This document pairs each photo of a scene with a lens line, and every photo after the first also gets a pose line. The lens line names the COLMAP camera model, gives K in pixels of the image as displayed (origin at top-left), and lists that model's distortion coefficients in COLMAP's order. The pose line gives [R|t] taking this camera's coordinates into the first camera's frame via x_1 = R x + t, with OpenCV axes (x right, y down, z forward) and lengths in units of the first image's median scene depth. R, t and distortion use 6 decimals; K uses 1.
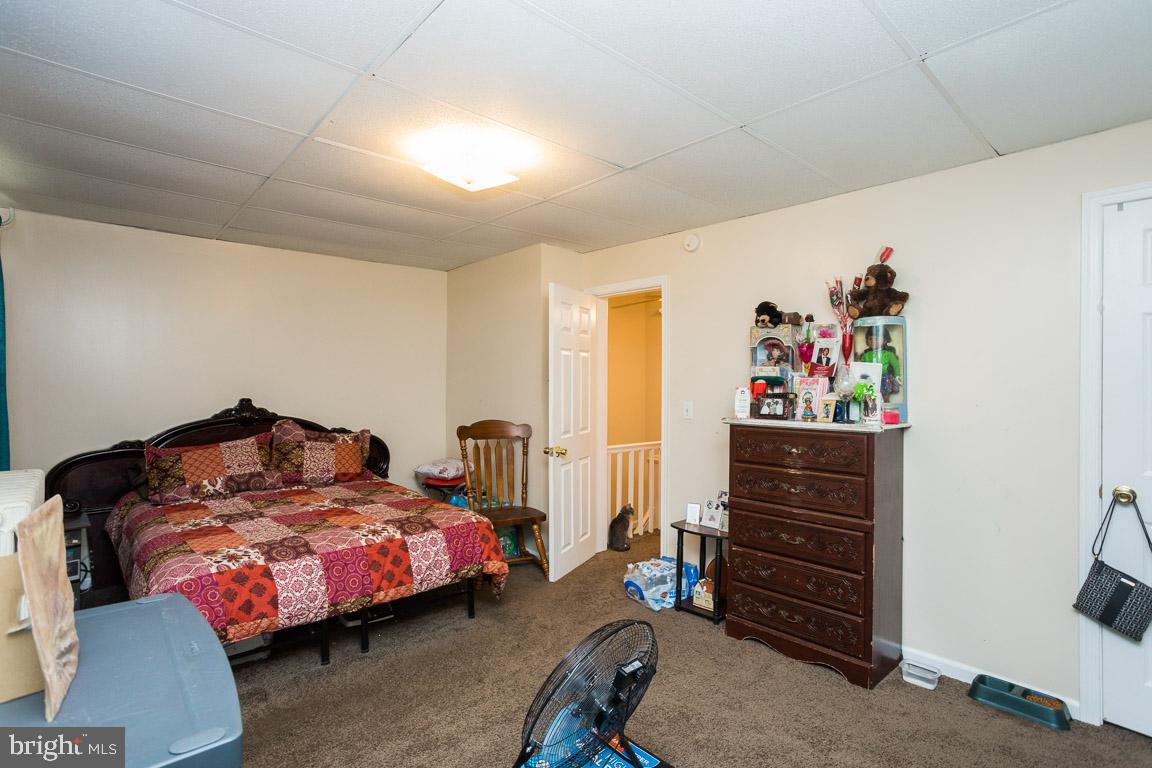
lens RADIAL K [[552.7, 0, 579.4], [0, 552.7, 377.7], [0, 0, 1]] dist [-0.002949, 0.000763]
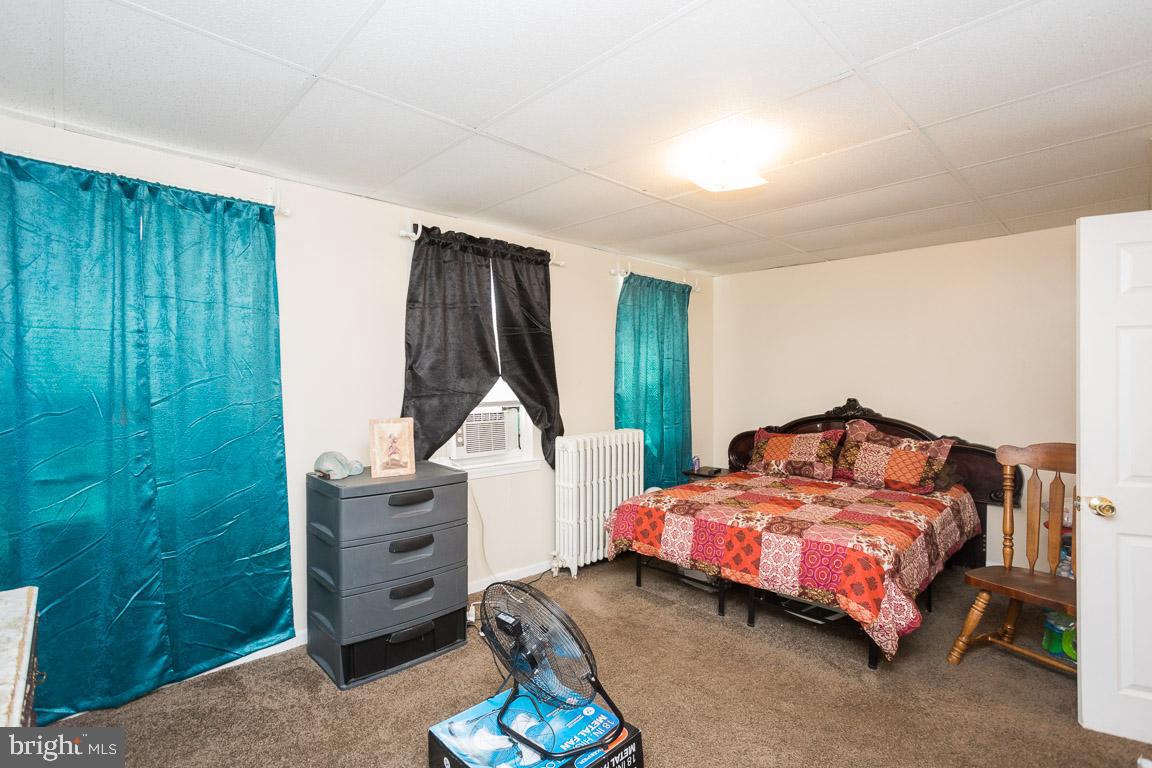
lens RADIAL K [[552.7, 0, 579.5], [0, 552.7, 392.1], [0, 0, 1]] dist [-0.002949, 0.000763]
pose [[0.046812, 0.017998, -0.998742, 0.584196], [0.002850, 0.999831, 0.018152, 0.003614], [0.998900, -0.003696, 0.046752, 0.502057]]
